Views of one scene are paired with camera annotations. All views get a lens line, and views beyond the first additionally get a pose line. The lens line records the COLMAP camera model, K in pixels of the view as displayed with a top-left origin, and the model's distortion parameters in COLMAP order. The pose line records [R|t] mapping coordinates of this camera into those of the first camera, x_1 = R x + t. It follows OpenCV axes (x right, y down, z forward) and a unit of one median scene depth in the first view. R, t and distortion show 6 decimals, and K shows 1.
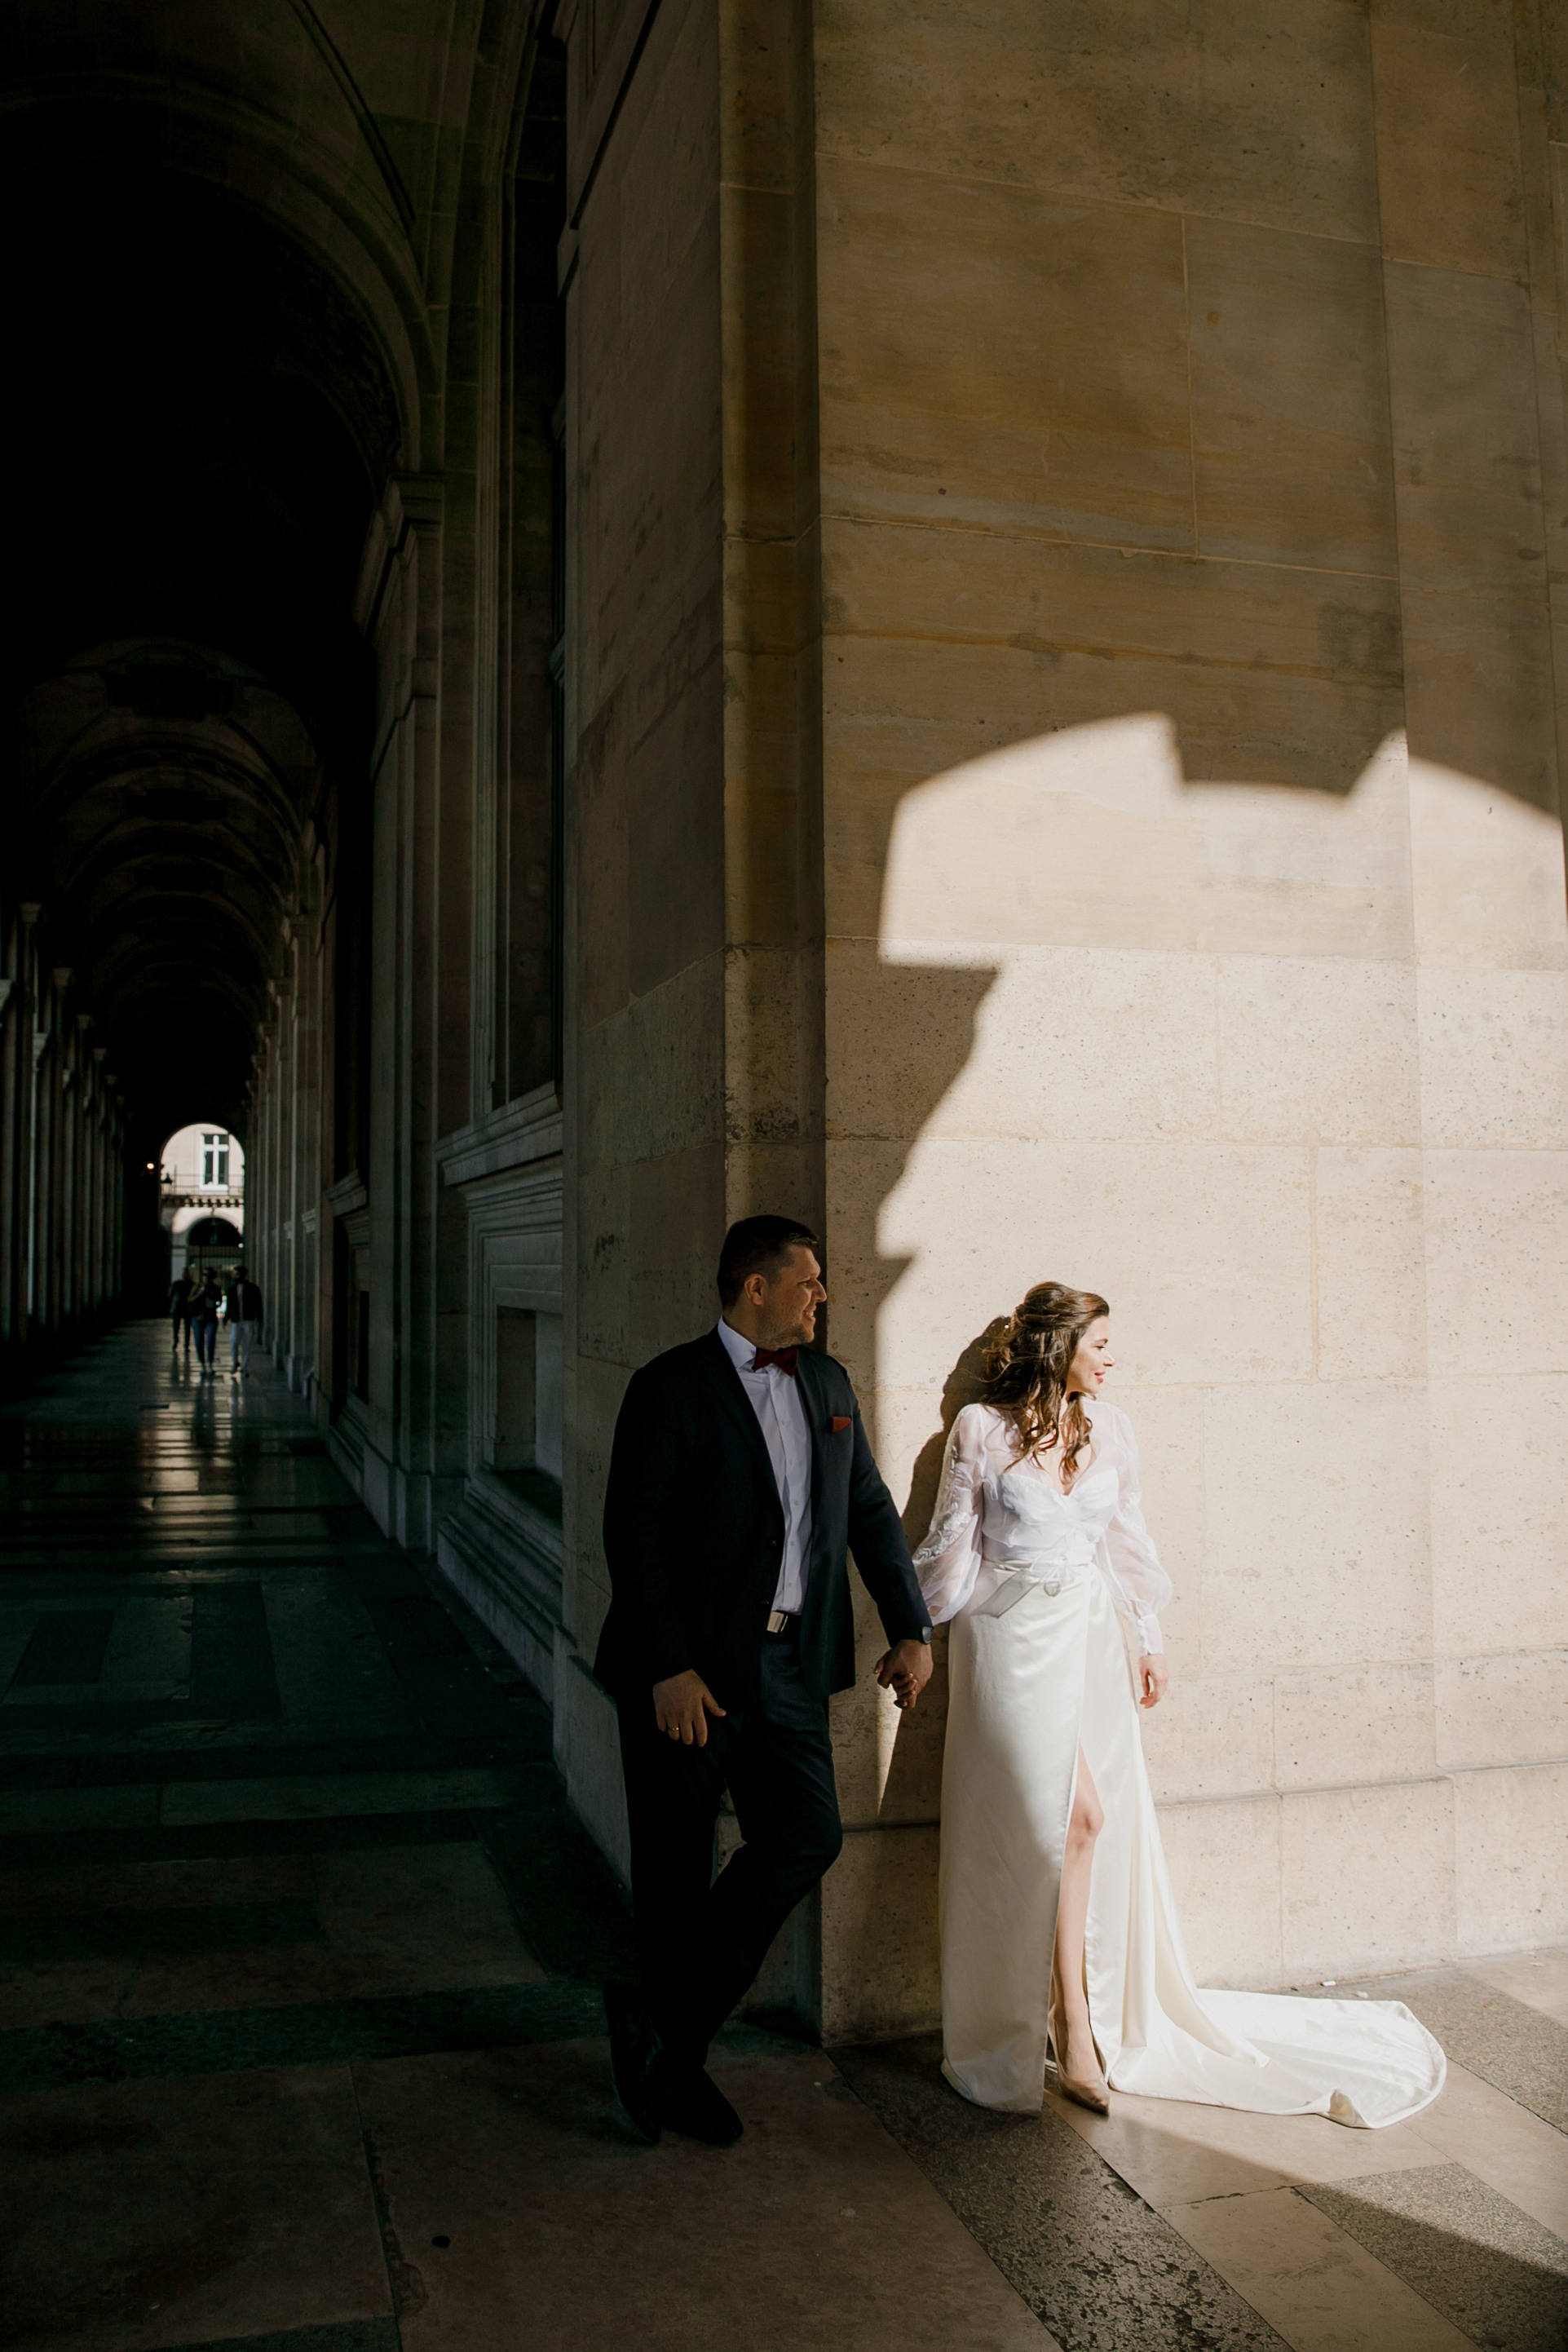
lens RADIAL K [[2036.5, 0, 778.0], [0, 2036.5, 1117.8], [0, 0, 1]] dist [-0.130110, 0.157567]
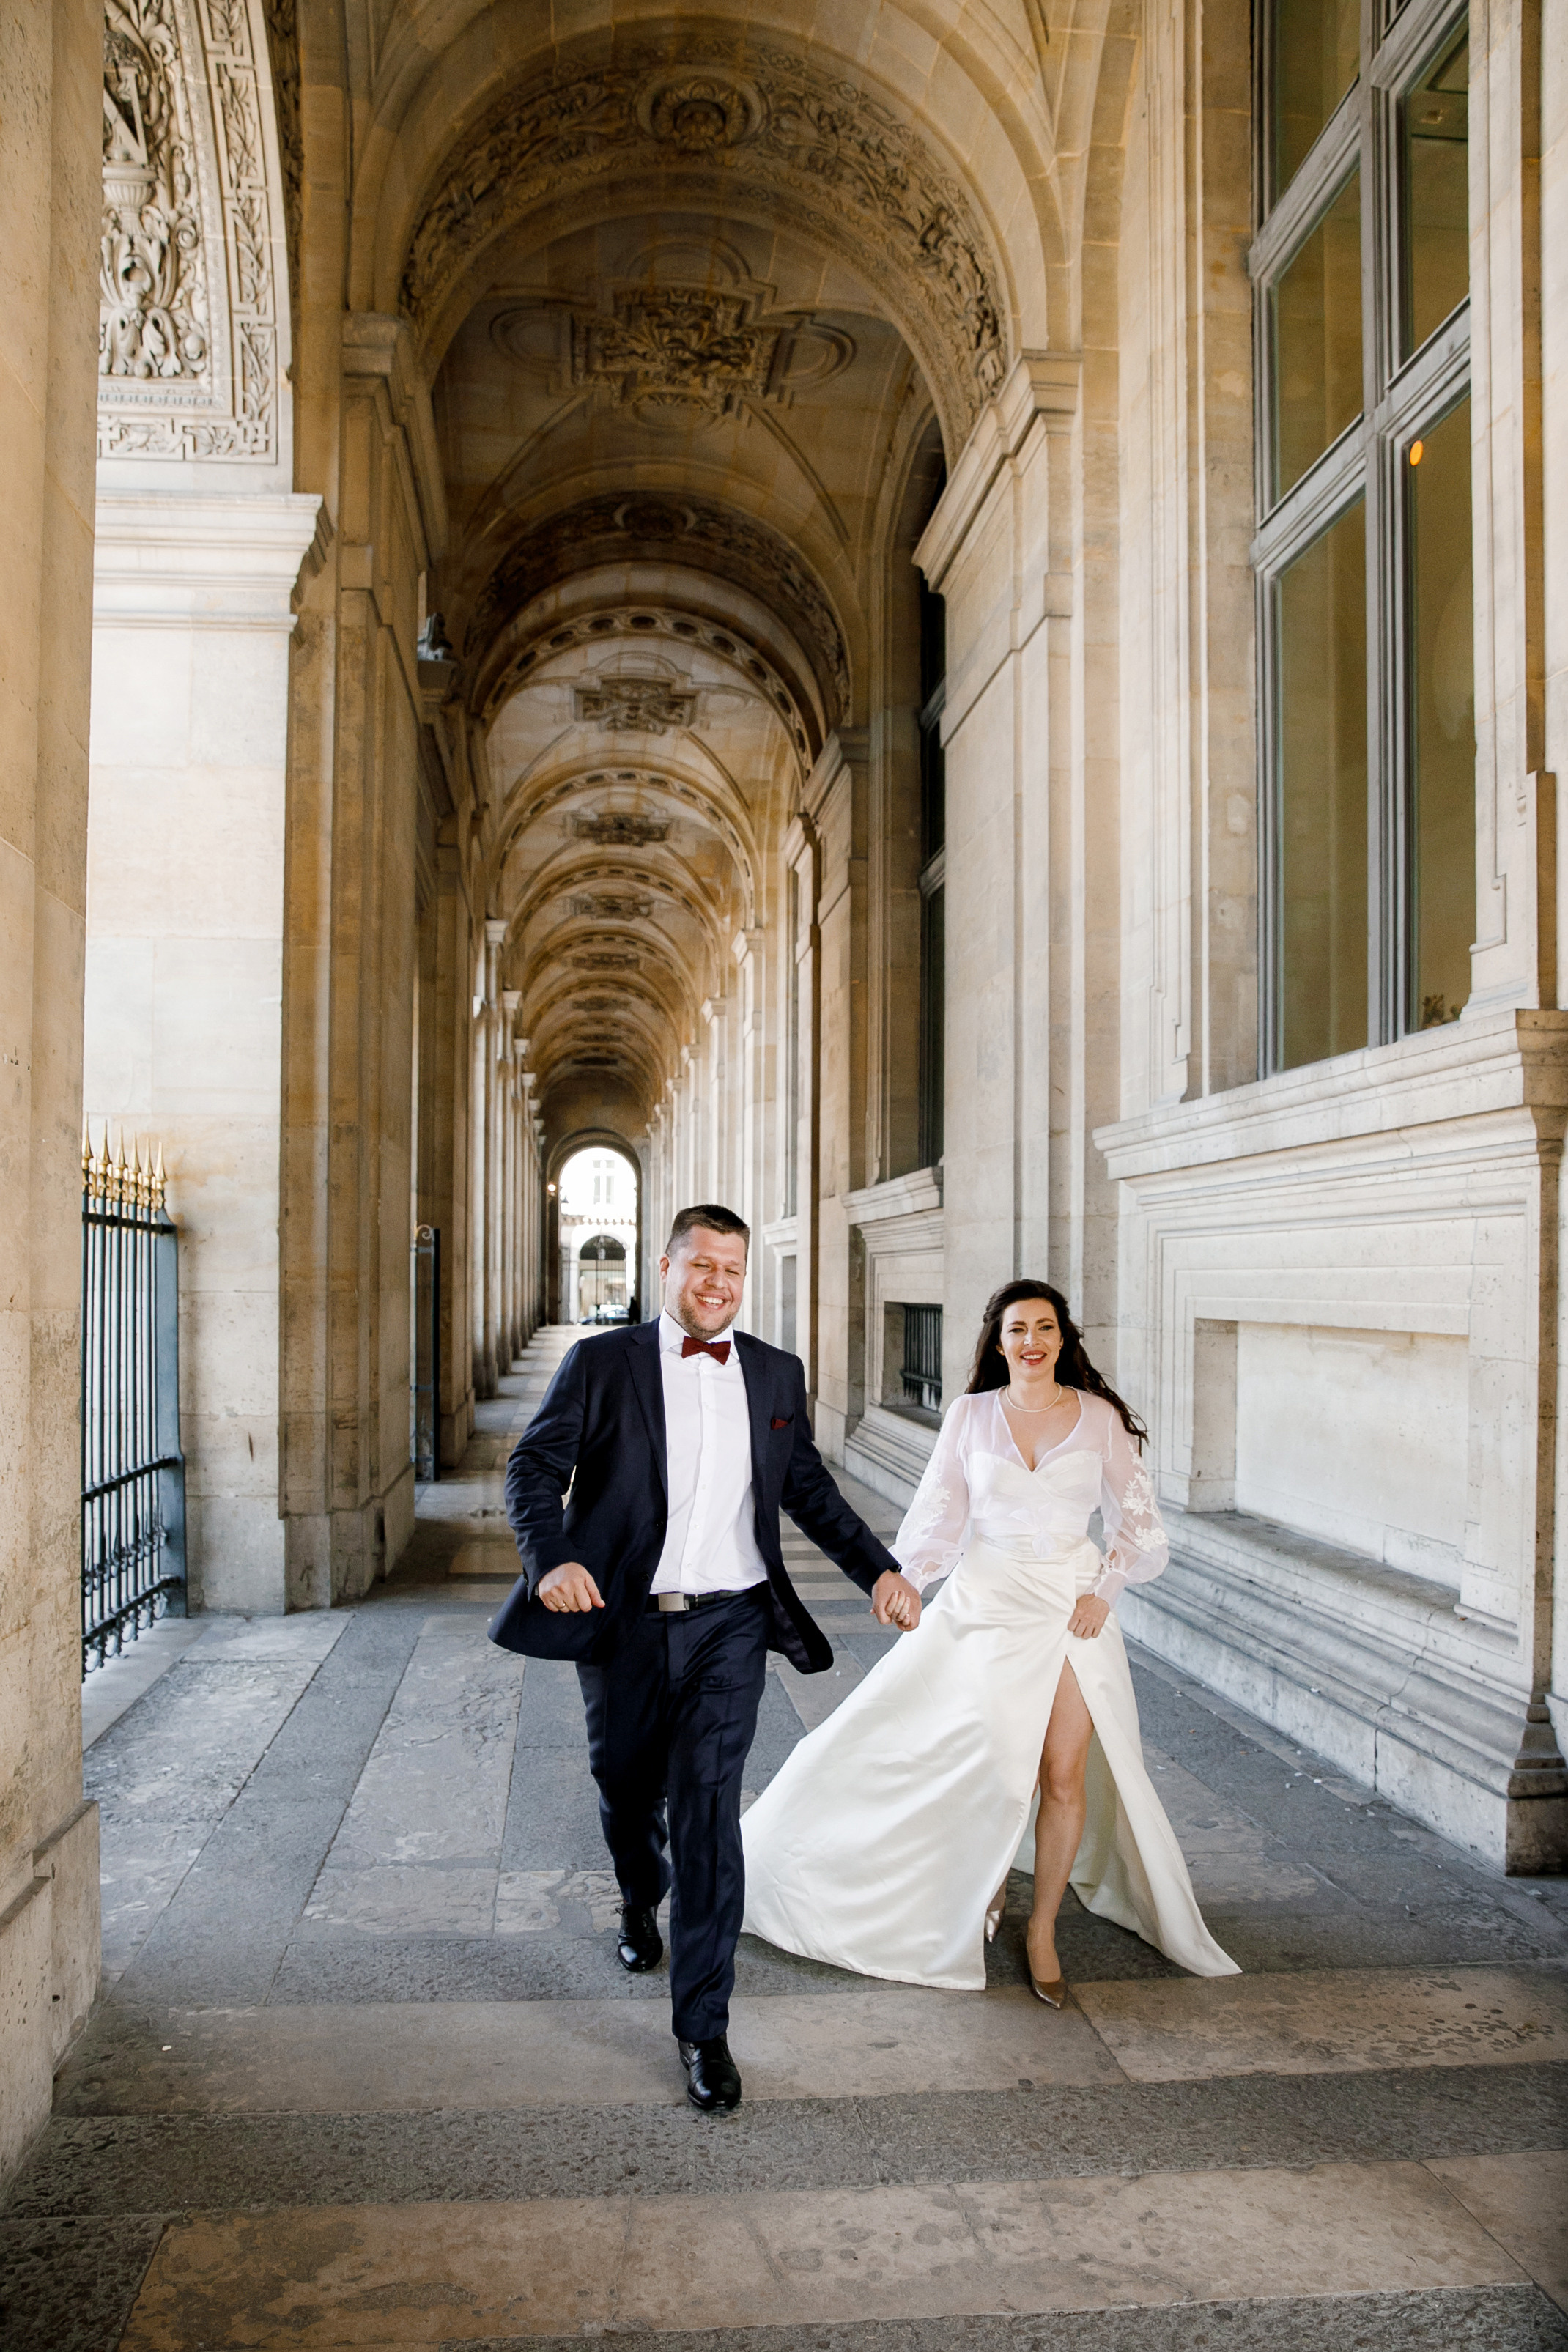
lens RADIAL K [[1811.1, 0, 740.4], [0, 1811.1, 1283.8], [0, 0, 1]] dist [-0.113469, 0.100093]
pose [[0.984758, 0.013594, -0.173396, -0.159276], [-0.001041, 0.997384, 0.072282, 0.019840], [0.173925, -0.071000, 0.982196, 0.189171]]
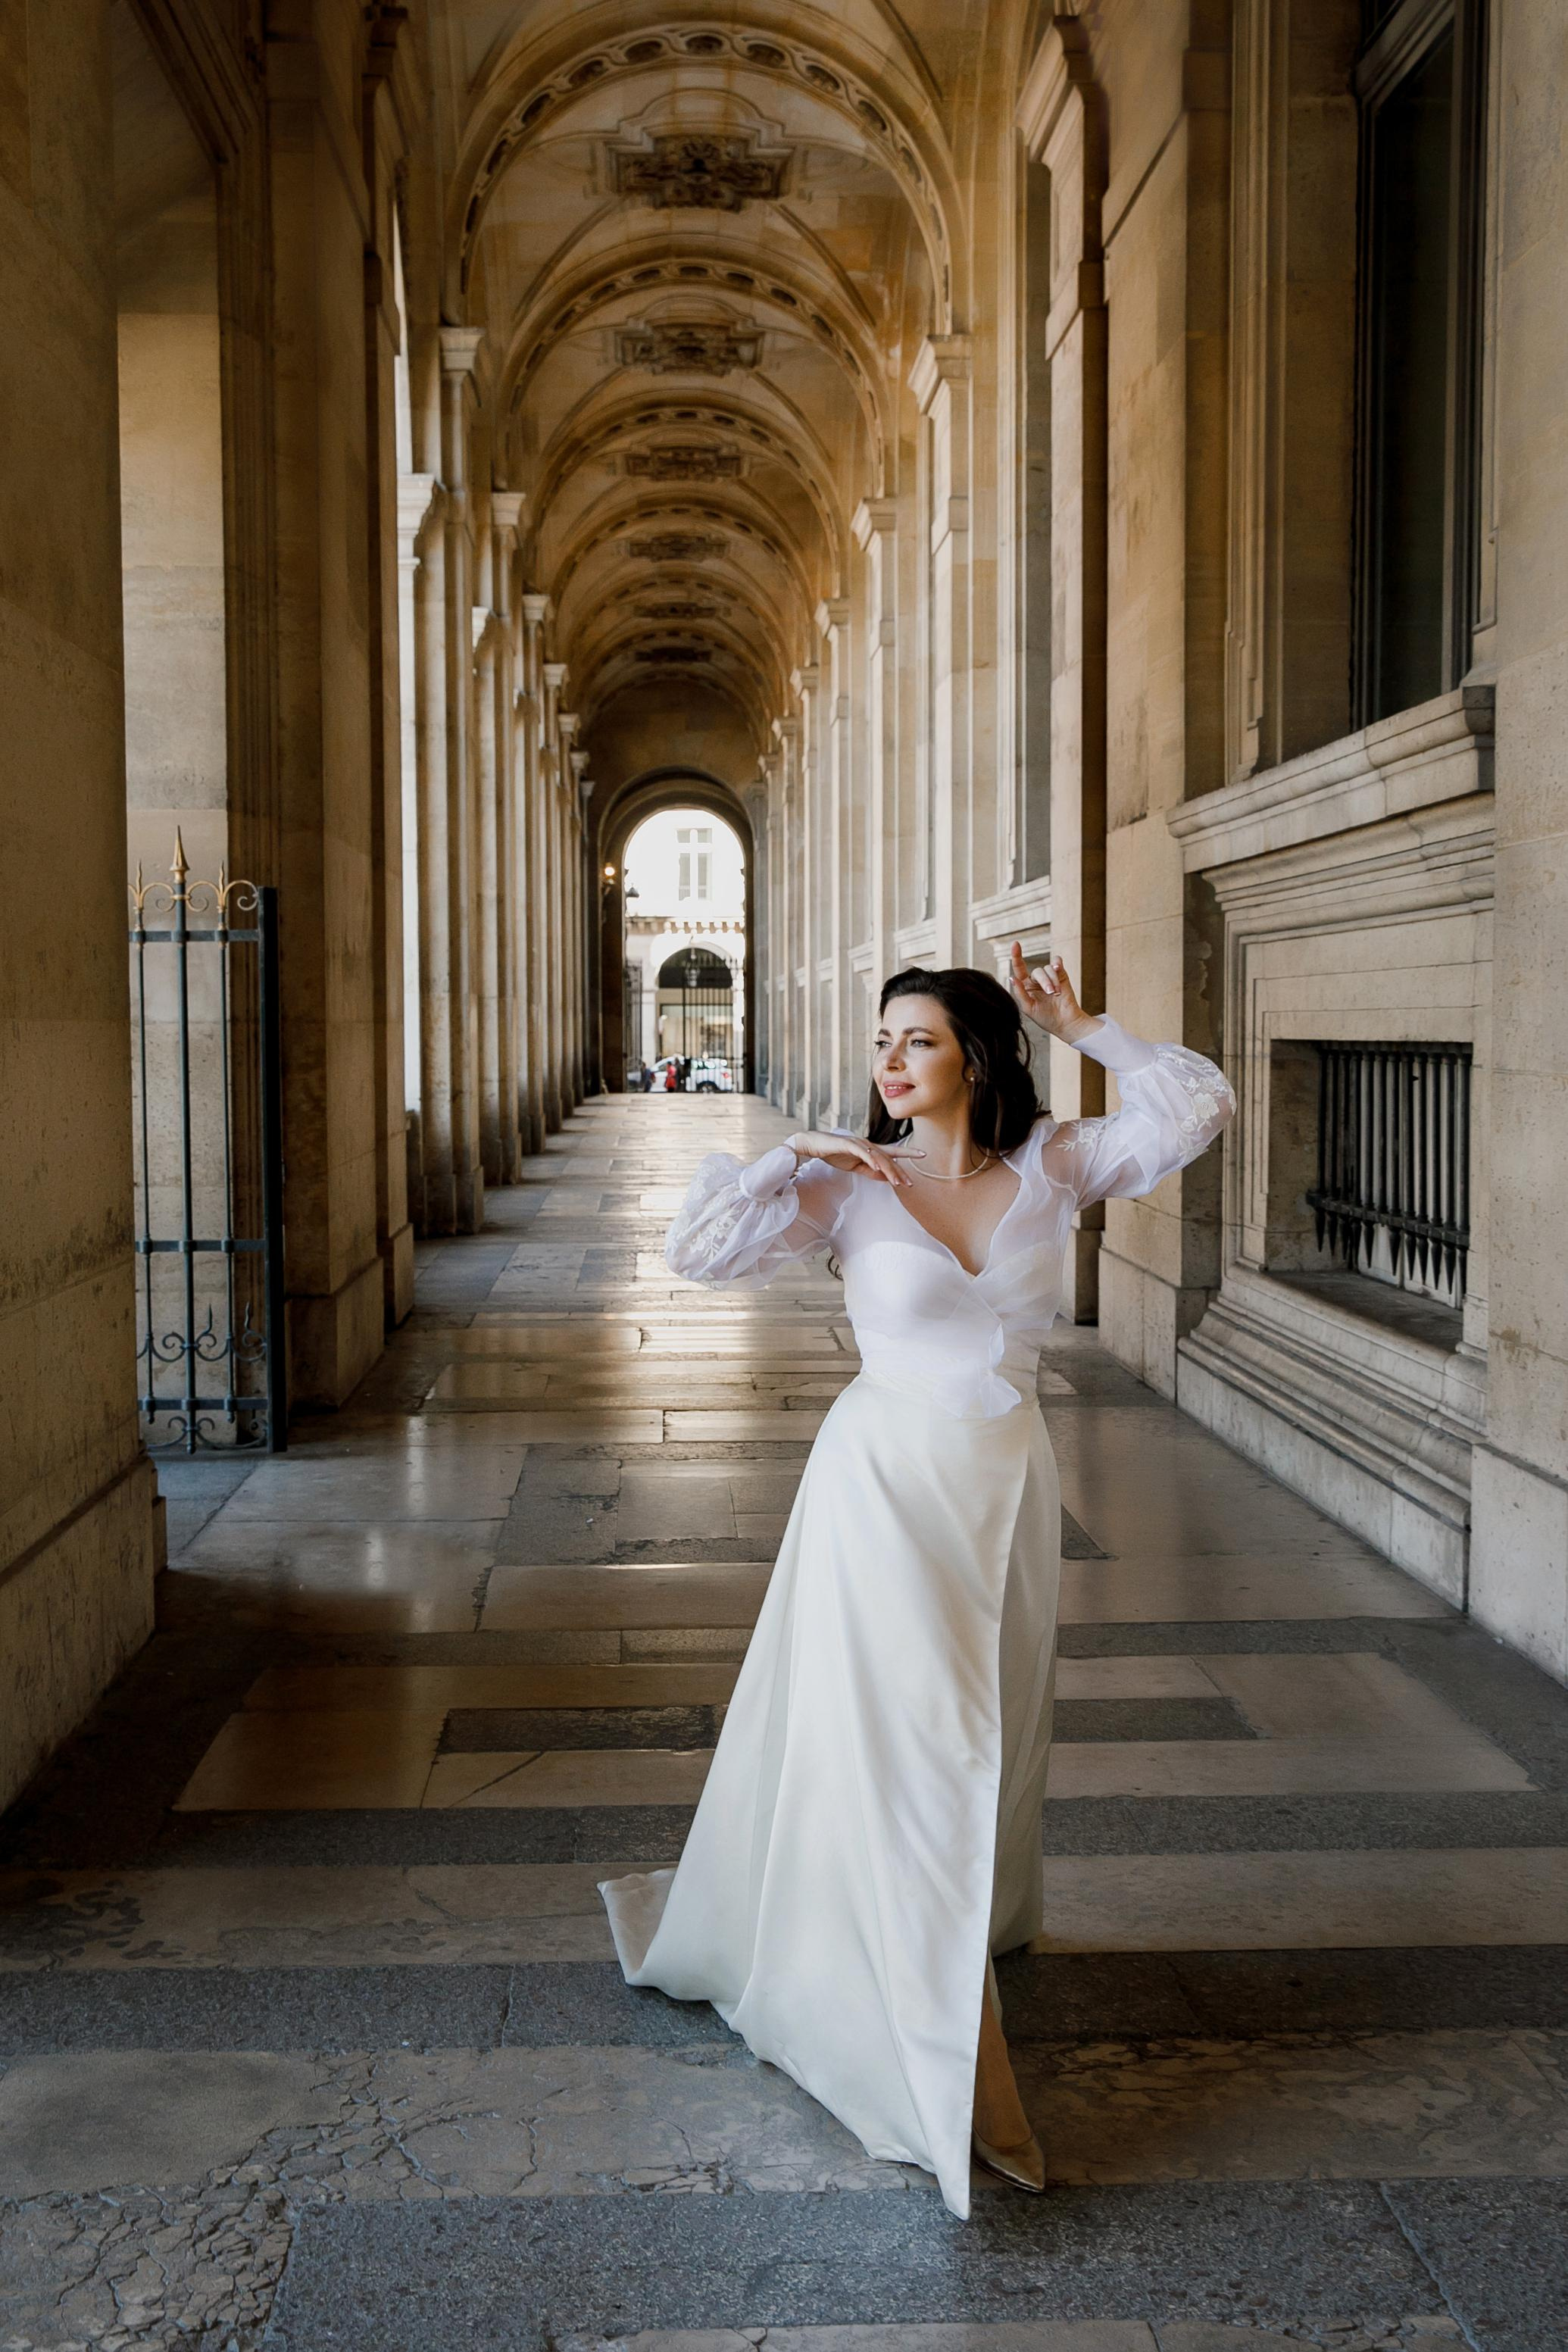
lens RADIAL K [[2646.5, 0, 784.0], [0, 2646.5, 1176.0], [0, 0, 1]] dist [-0.012407, 0.139118]
pose [[0.975804, 0.014773, -0.218146, -0.234355], [0.013508, 0.991736, 0.127584, 0.052142], [0.218228, -0.127444, 0.967540, 0.544513]]
